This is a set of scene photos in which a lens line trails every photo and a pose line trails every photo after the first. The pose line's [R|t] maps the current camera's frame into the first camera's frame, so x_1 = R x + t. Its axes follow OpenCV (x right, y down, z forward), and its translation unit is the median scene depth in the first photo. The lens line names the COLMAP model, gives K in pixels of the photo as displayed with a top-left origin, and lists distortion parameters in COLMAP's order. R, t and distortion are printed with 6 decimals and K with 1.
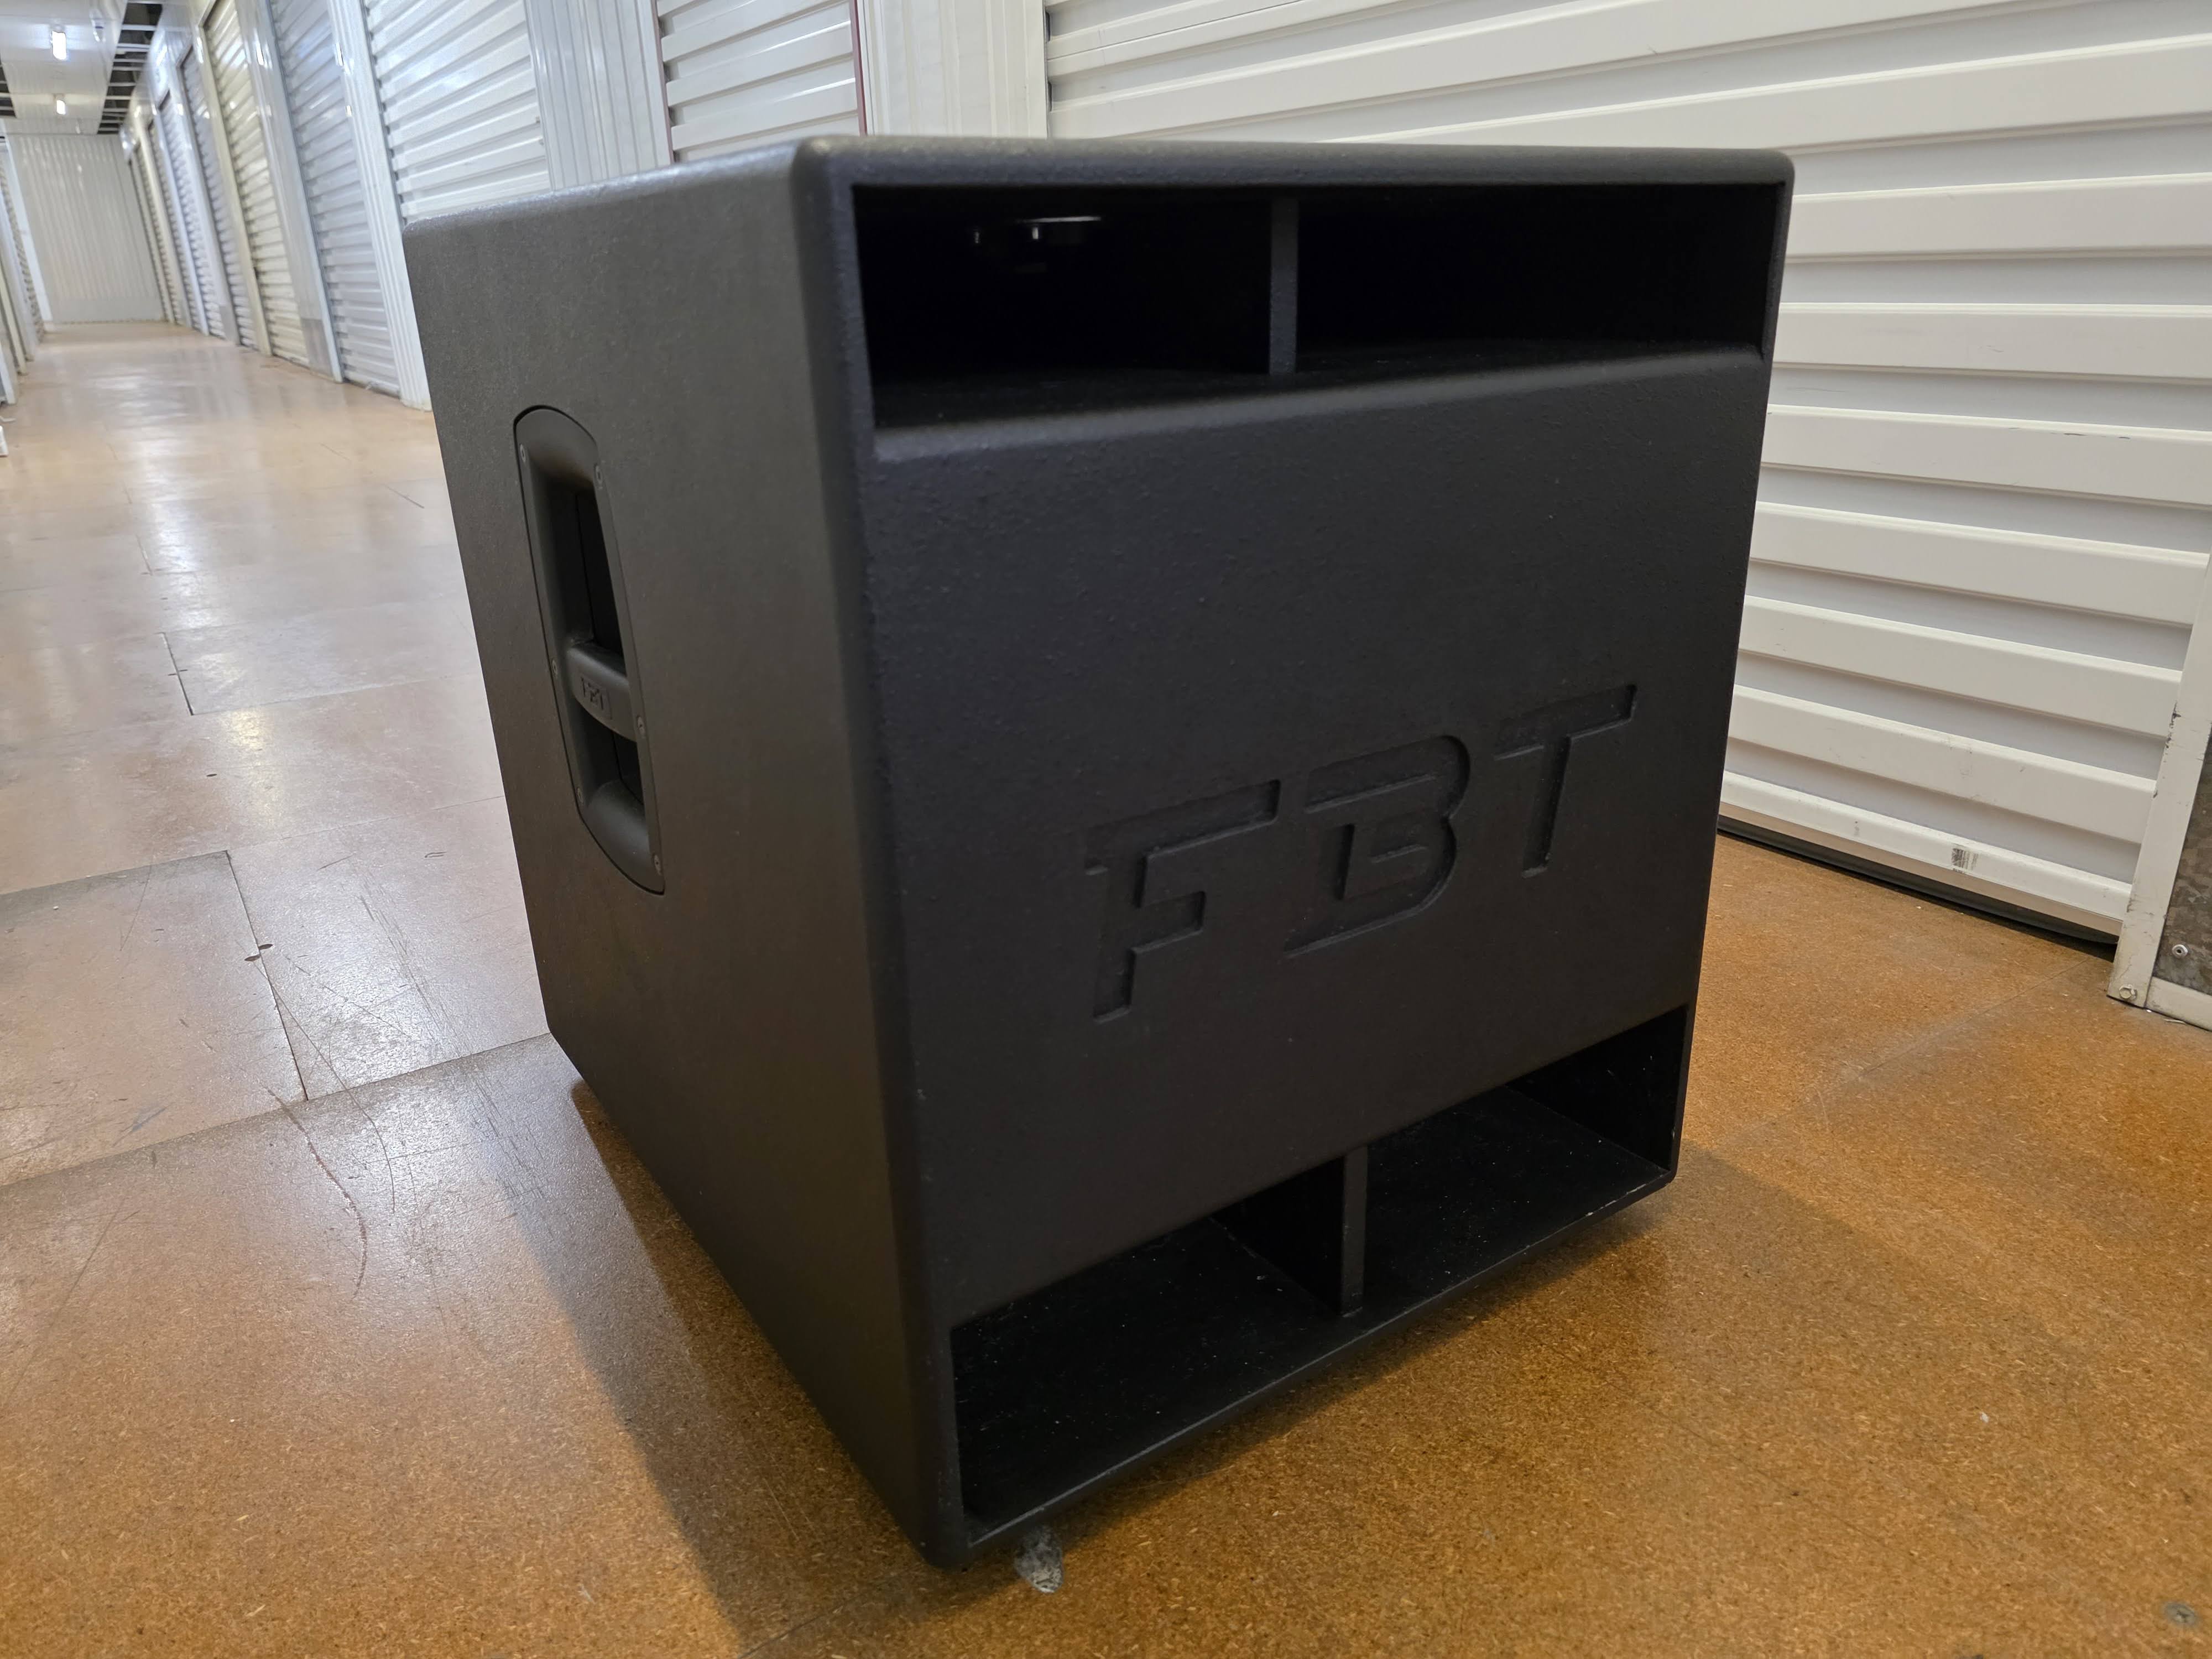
lens RADIAL K [[1502.3, 0, 1112.5], [0, 1502.3, 825.1], [0, 0, 1]] dist [0.032099, -0.035182]
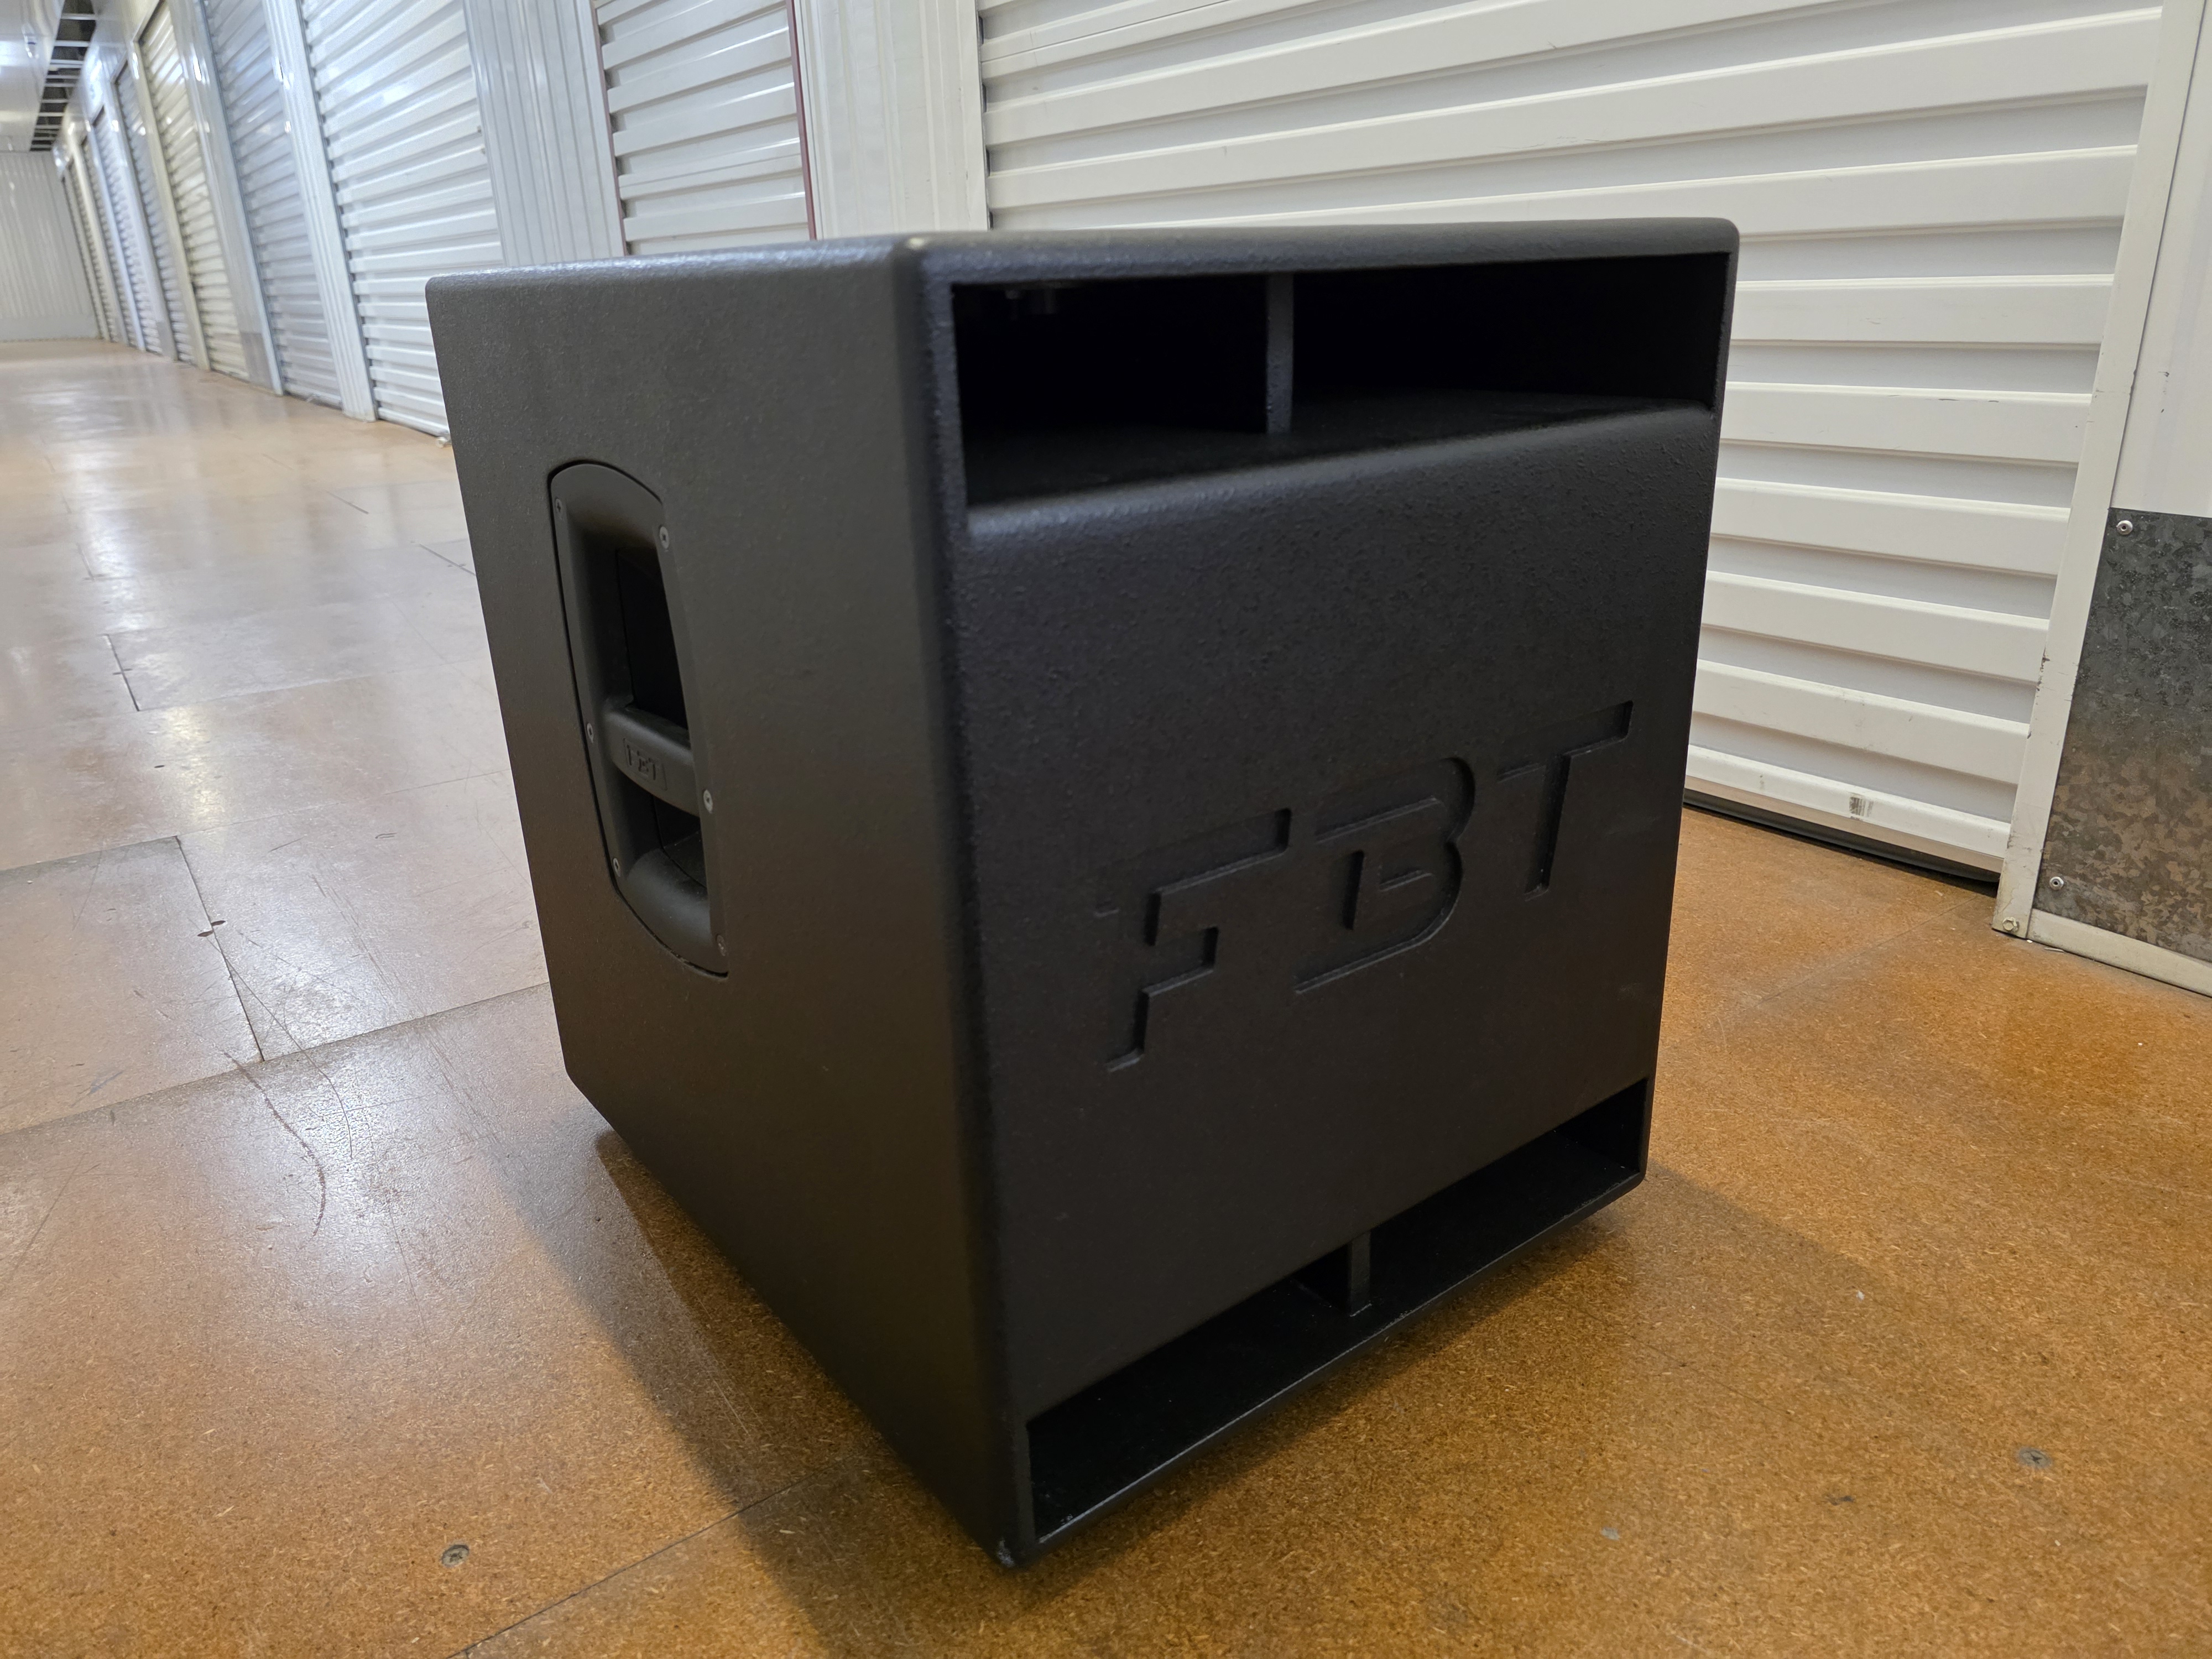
lens RADIAL K [[1502.3, 0, 1110.0], [0, 1502.3, 807.2], [0, 0, 1]] dist [0.032099, -0.035182]
pose [[0.999454, -0.016800, 0.028449, 0.013683], [0.017281, 0.999710, -0.016756, 0.036845], [-0.028159, 0.017239, 0.999455, -0.041687]]
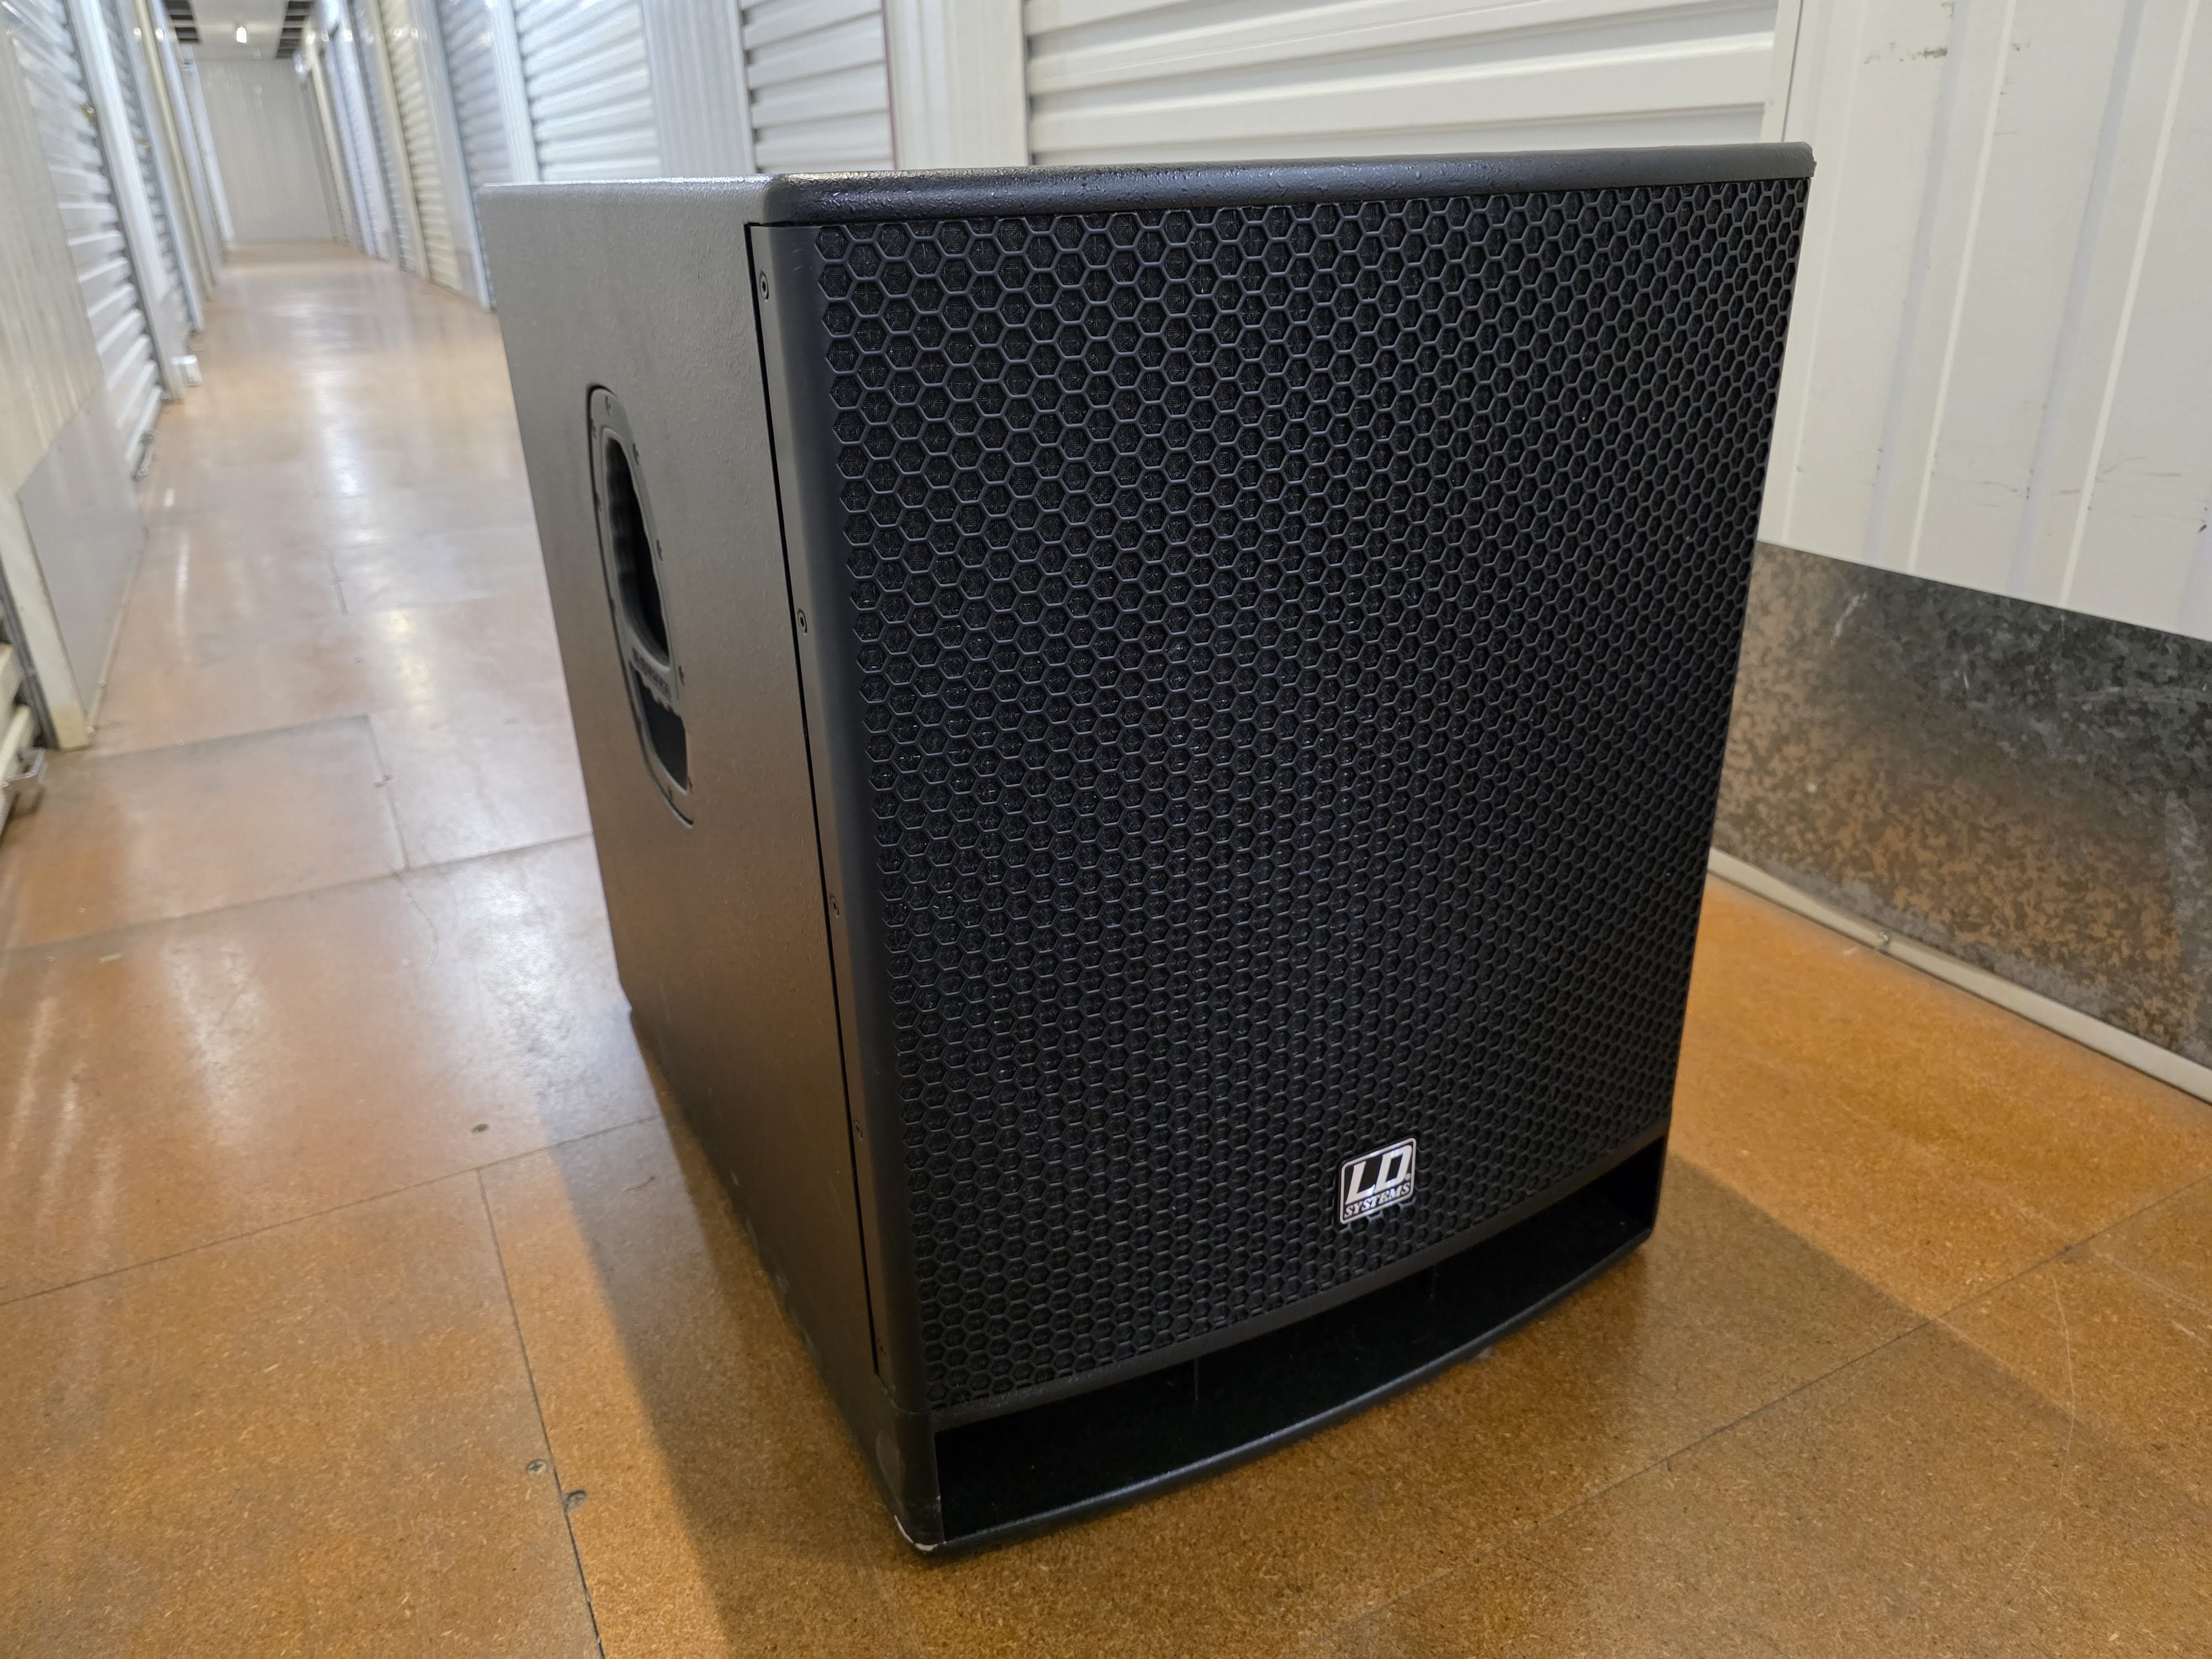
lens RADIAL K [[1502.3, 0, 1089.5], [0, 1502.3, 825.6], [0, 0, 1]] dist [0.032099, -0.035182]
pose [[0.994820, 0.036396, -0.094916, 0.285541], [-0.031501, 0.998121, 0.052564, 0.036771], [0.096651, -0.049301, 0.994097, -0.432143]]
